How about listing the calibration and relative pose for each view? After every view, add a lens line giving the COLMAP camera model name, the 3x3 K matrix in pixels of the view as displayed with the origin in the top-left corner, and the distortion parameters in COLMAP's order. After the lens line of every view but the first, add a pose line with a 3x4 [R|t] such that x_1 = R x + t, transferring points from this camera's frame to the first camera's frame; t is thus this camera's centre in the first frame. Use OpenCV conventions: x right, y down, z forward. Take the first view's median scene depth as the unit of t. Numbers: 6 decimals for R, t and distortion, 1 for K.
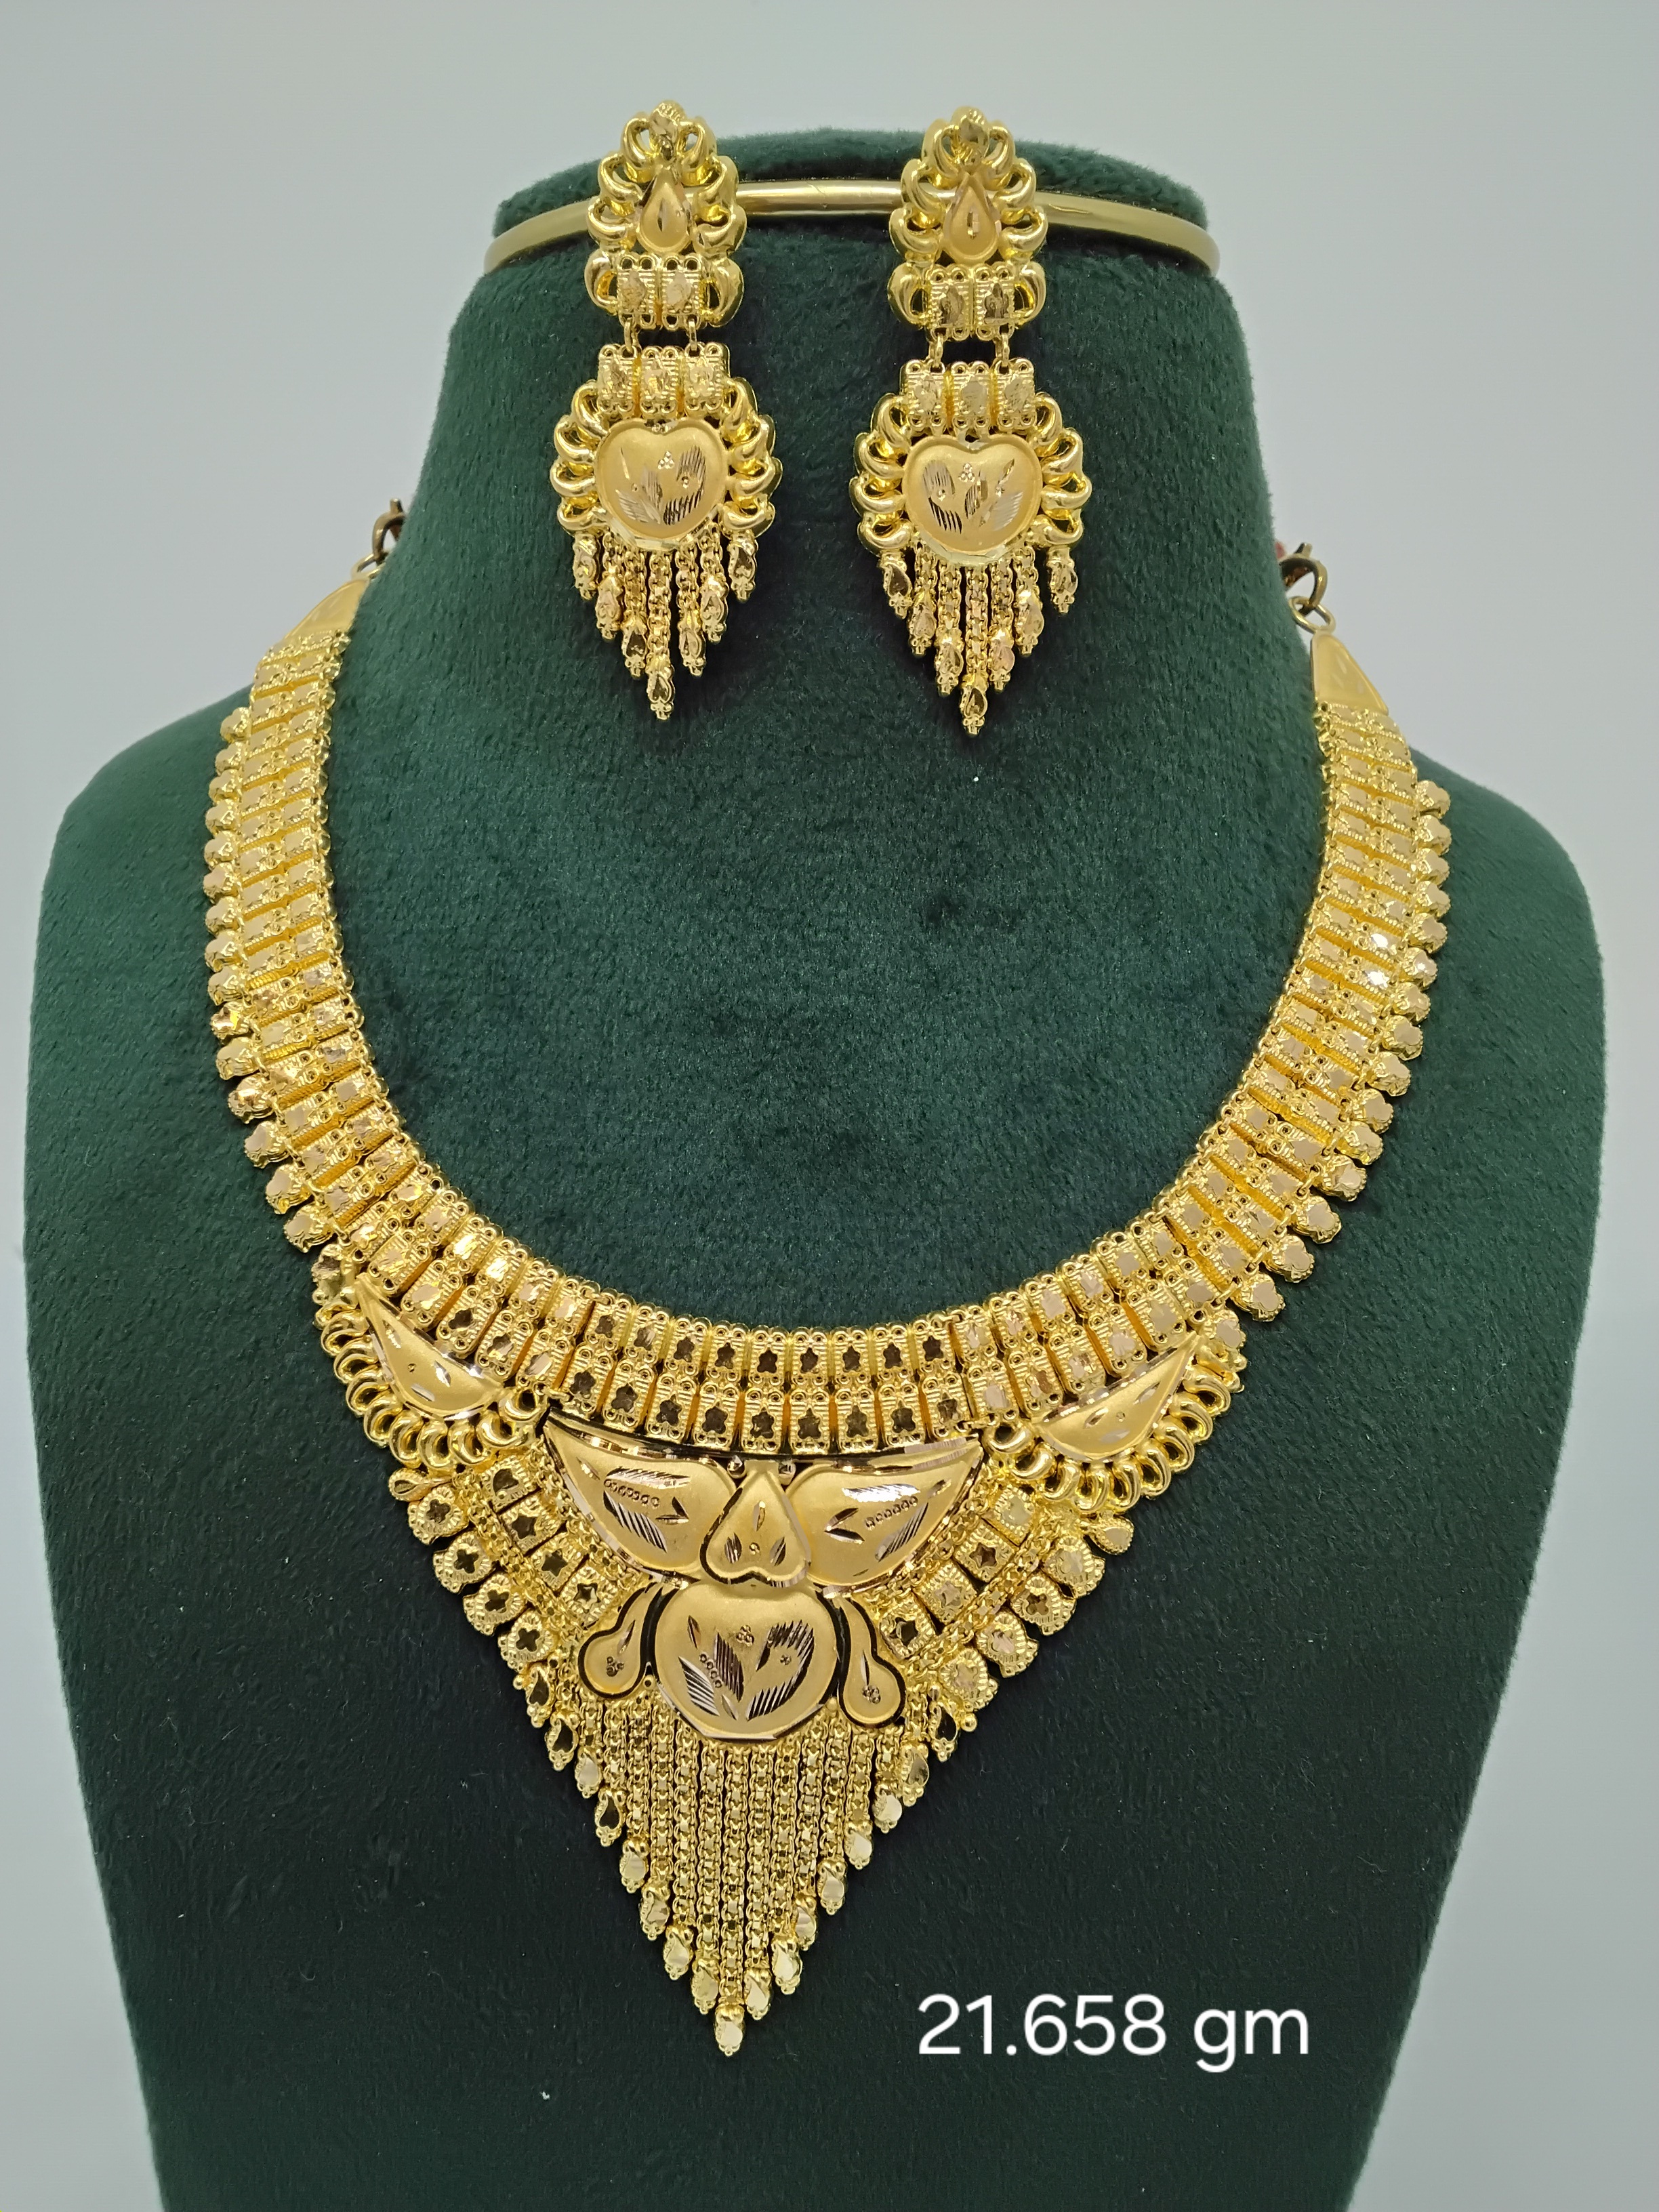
lens RADIAL K [[1765.9, 0, 805.1], [0, 1765.9, 1106.7], [0, 0, 1]] dist [0.126360, -0.204282]
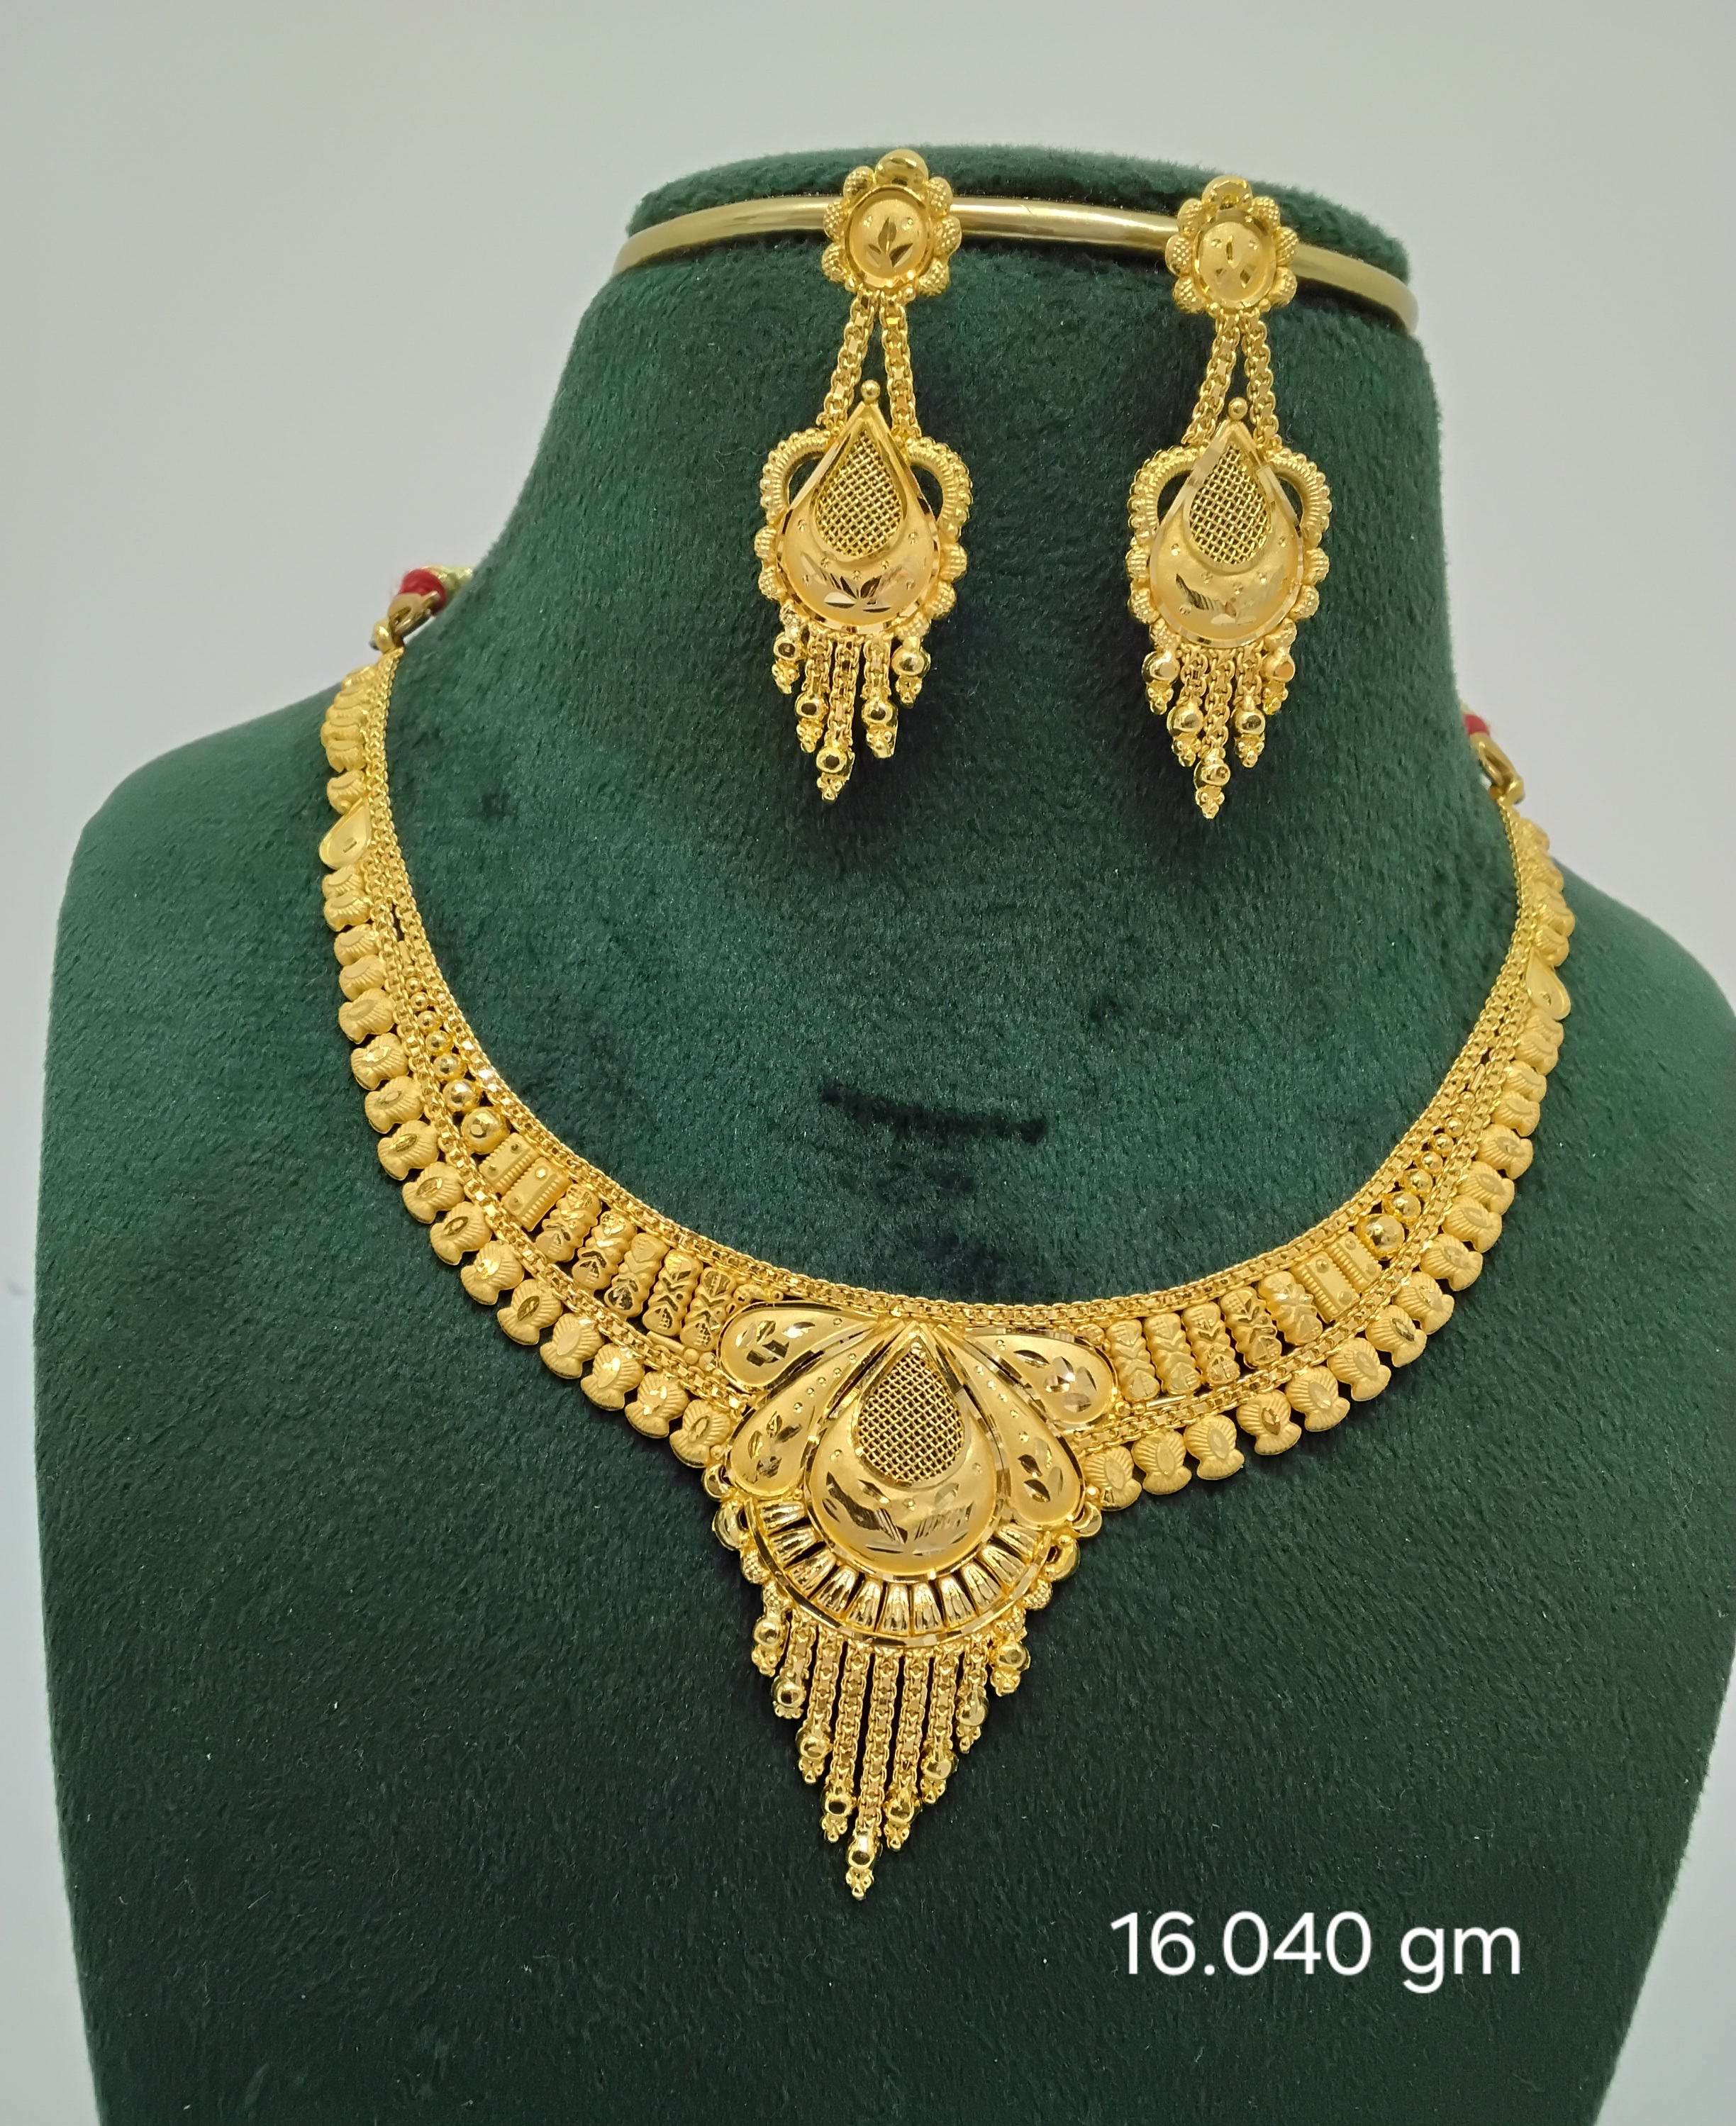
lens RADIAL K [[1846.6, 0, 852.2], [0, 1846.6, 1158.6], [0, 0, 1]] dist [0.126404, -0.205015]
pose [[0.995962, 0.056156, 0.070039, -0.114055], [-0.055535, 0.998398, -0.010789, -0.017697], [-0.070533, 0.006856, 0.997486, 0.063285]]
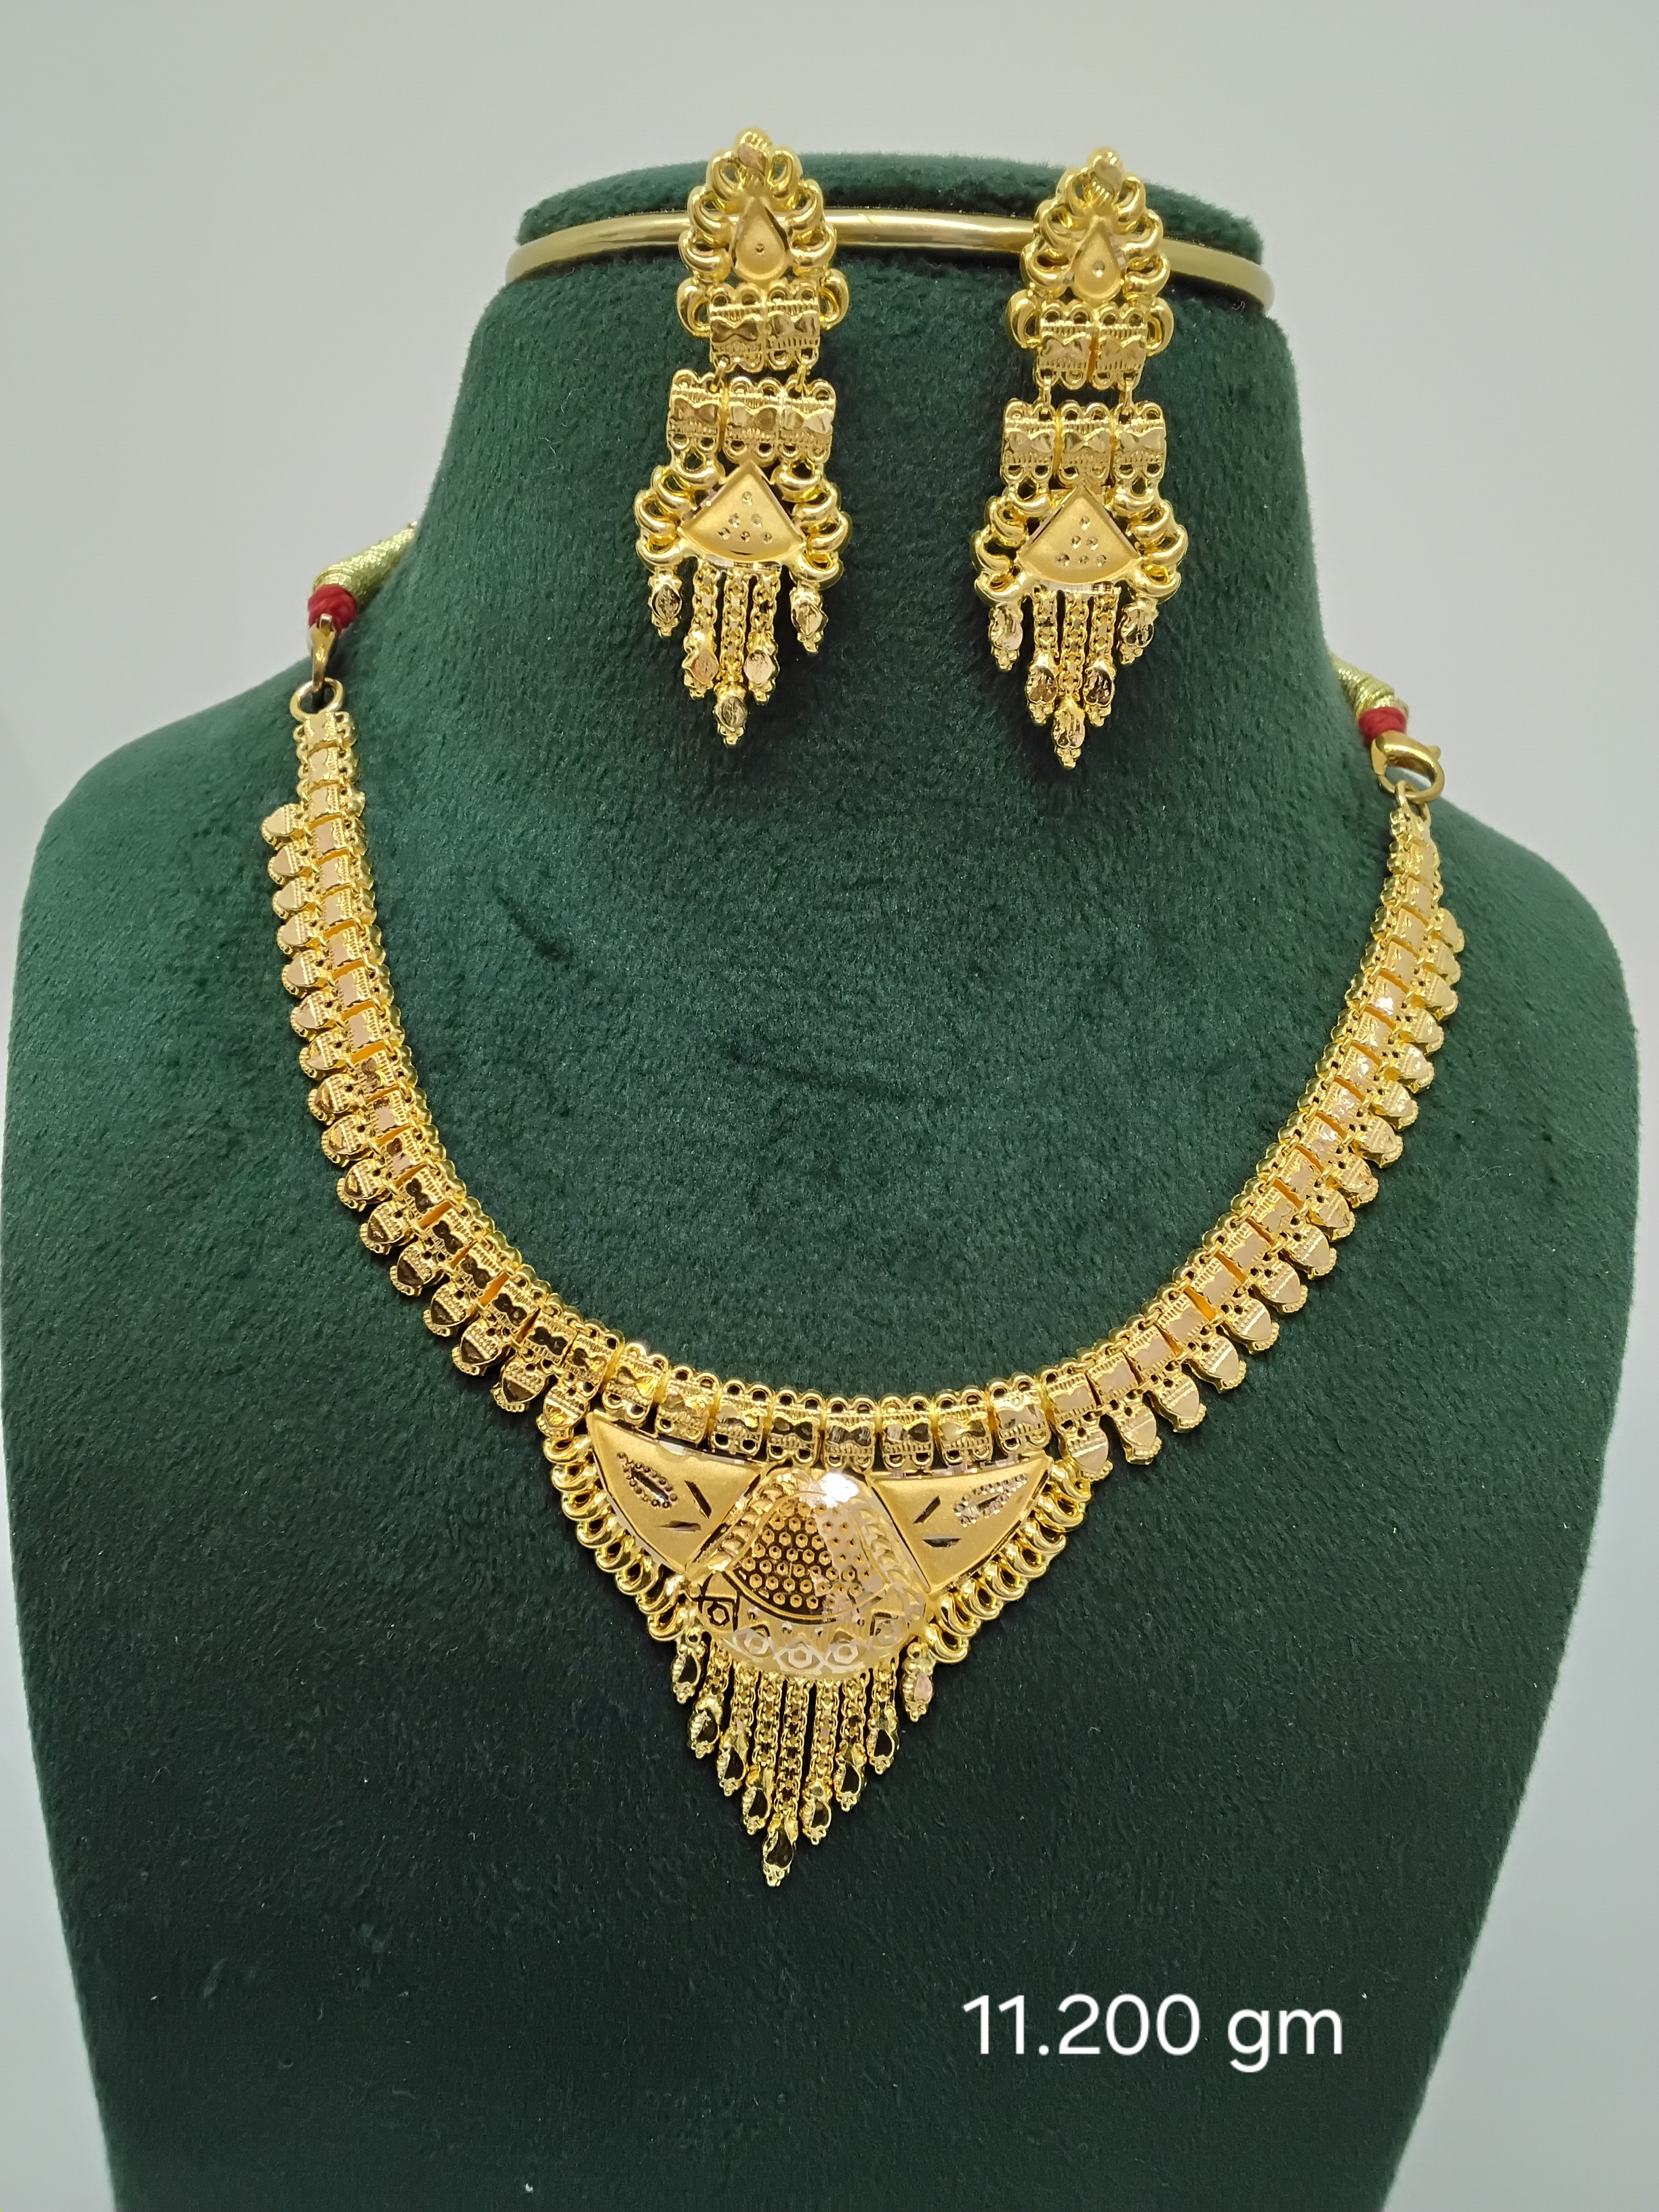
lens RADIAL K [[1765.9, 0, 805.1], [0, 1765.9, 1106.7], [0, 0, 1]] dist [0.126360, -0.204282]
pose [[0.999310, 0.028268, 0.024109, -0.034480], [-0.028813, 0.999330, 0.022571, -0.058593], [-0.023455, -0.023251, 0.999455, 0.039319]]
